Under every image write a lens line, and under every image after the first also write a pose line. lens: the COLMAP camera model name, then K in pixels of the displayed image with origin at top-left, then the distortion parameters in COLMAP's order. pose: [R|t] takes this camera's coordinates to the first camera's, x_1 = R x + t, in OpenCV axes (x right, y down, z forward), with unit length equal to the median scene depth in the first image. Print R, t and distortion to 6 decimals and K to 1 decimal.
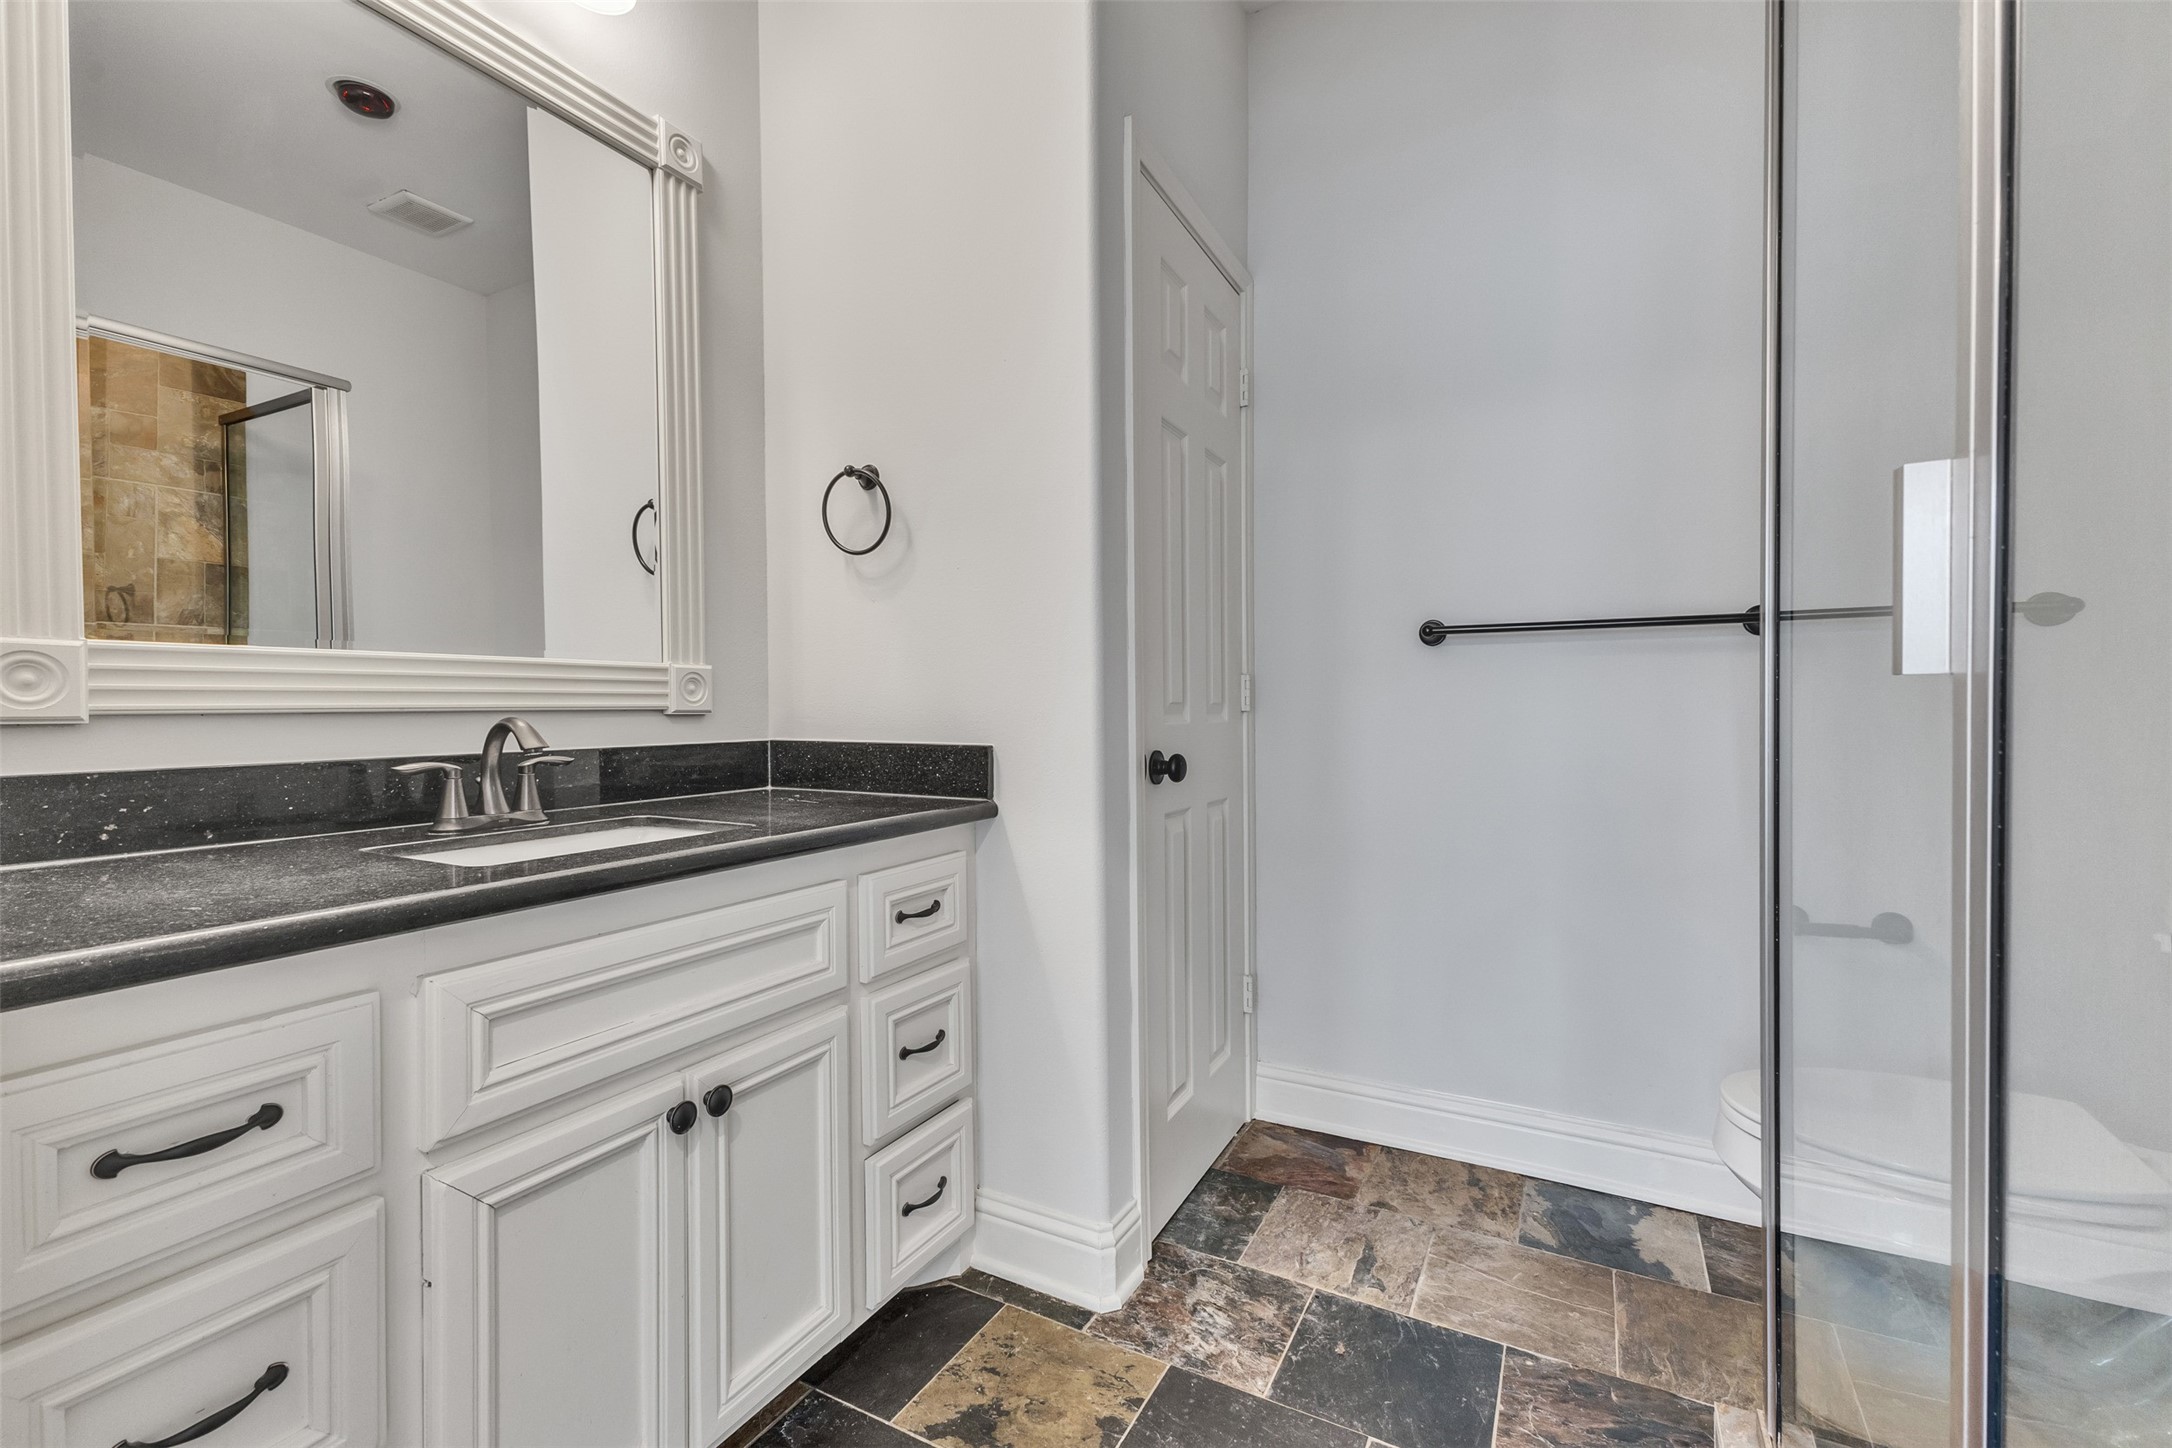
lens RADIAL K [[937.8, 0, 1081.0], [0, 937.8, 719.7], [0, 0, 1]] dist [0.000381, 0.000147]
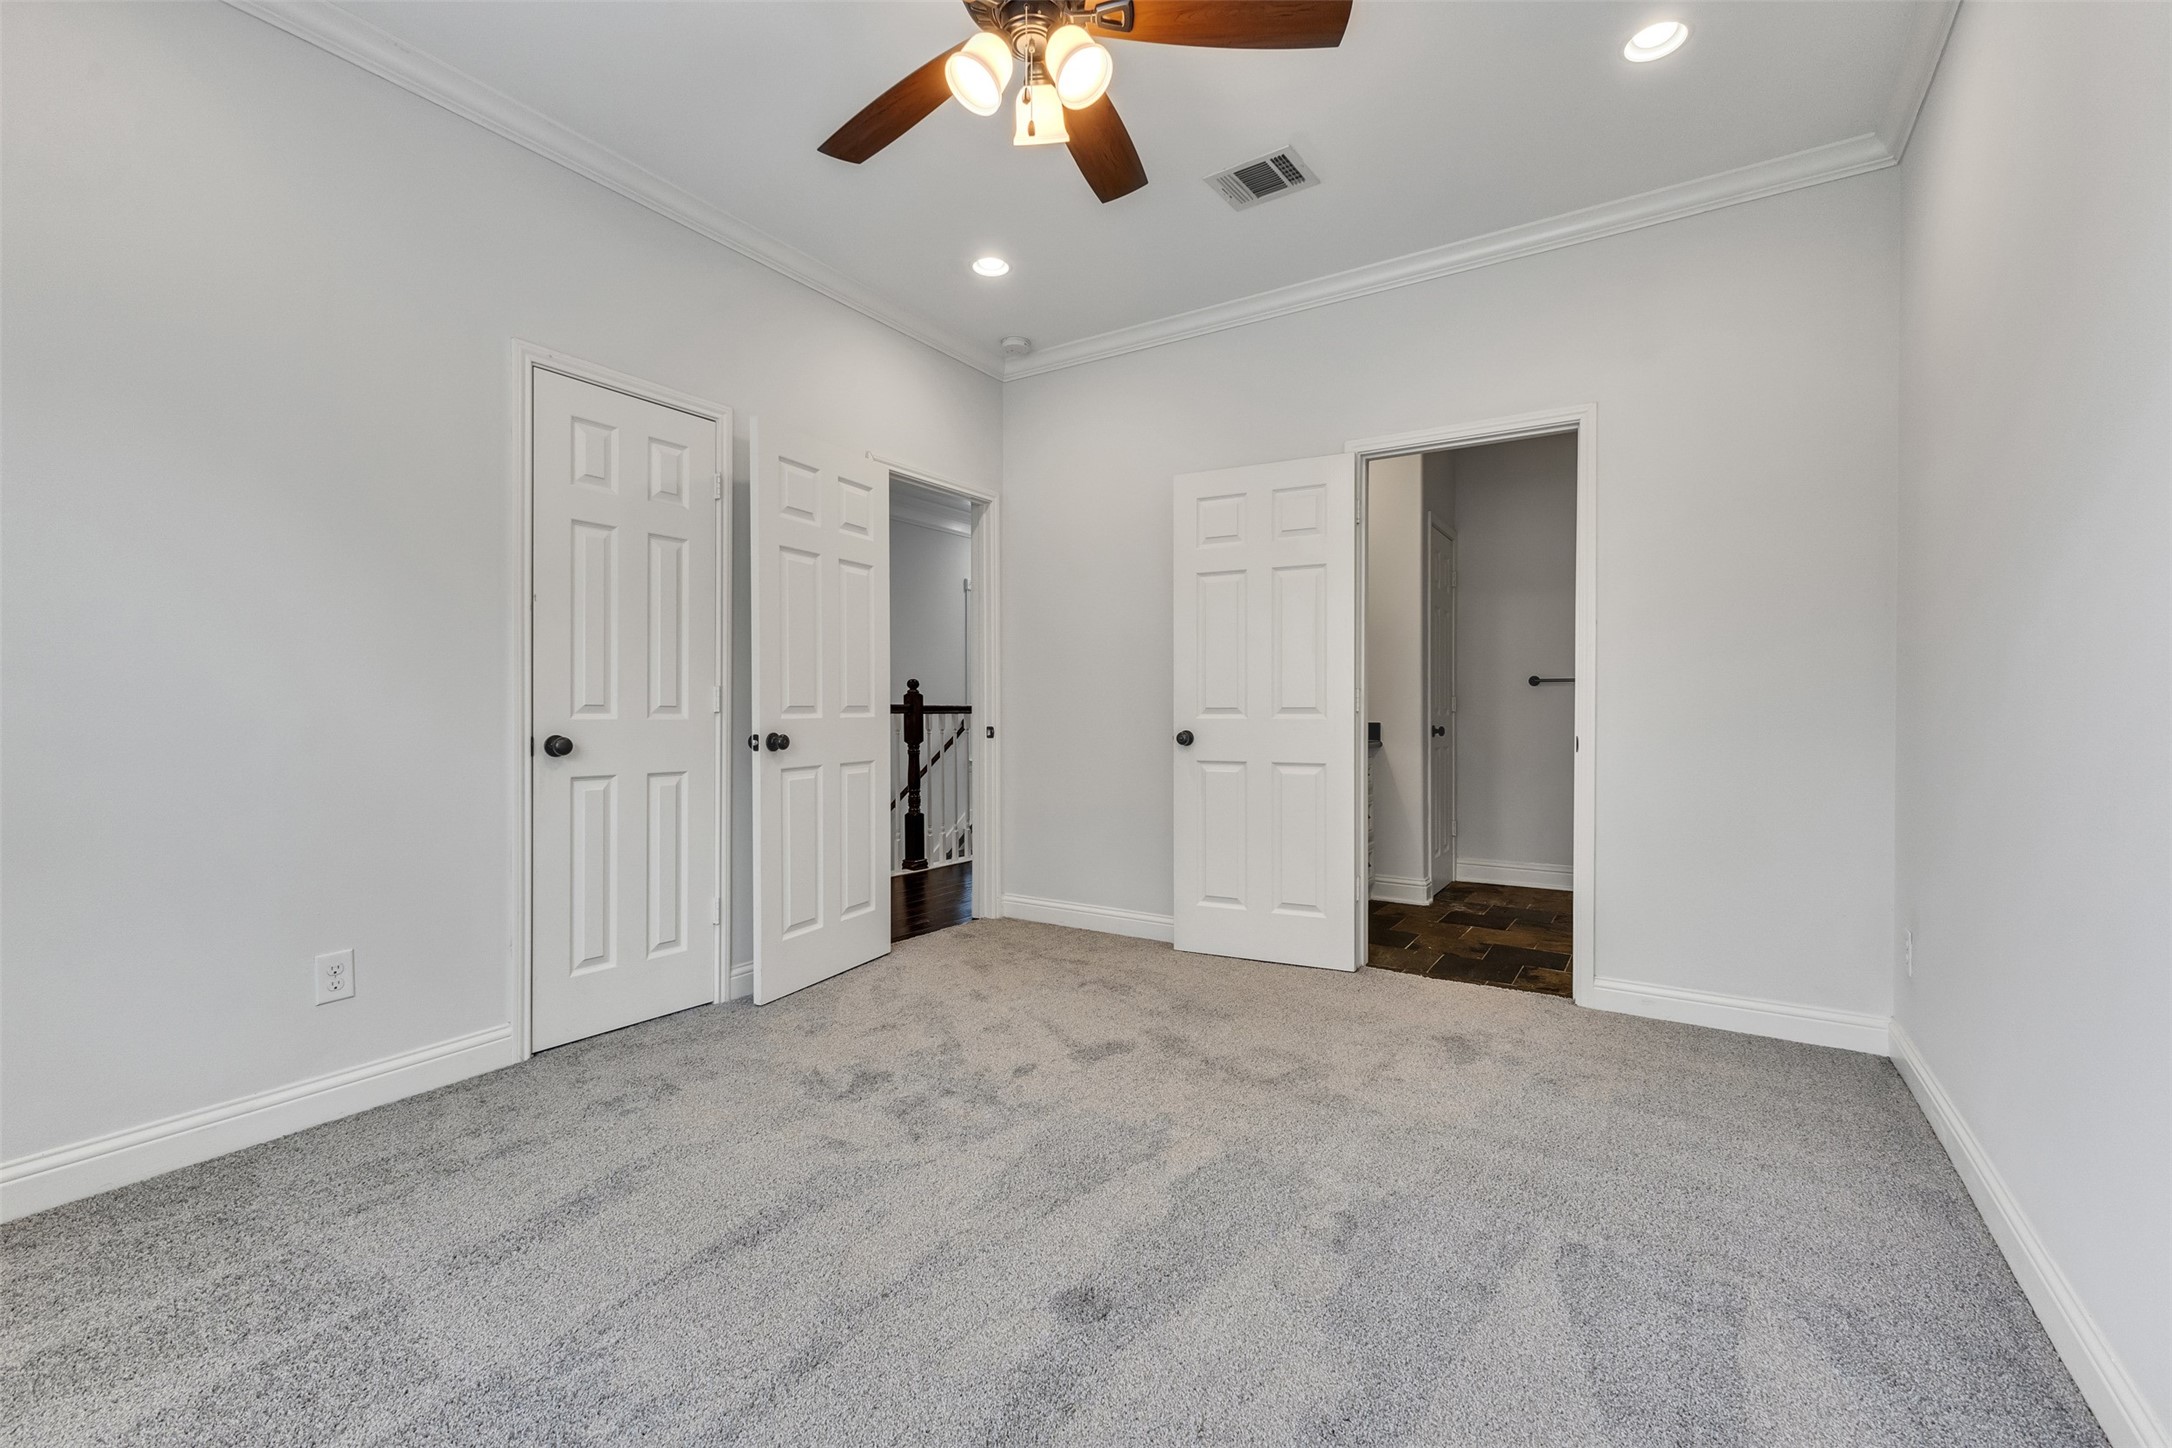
lens RADIAL K [[937.8, 0, 1089.7], [0, 937.8, 723.6], [0, 0, 1]] dist [0.000381, 0.000147]
pose [[0.995878, 0.014772, -0.089490, -0.649288], [-0.013632, 0.999818, 0.013337, 0.003189], [0.089671, -0.012062, 0.995898, -1.787344]]
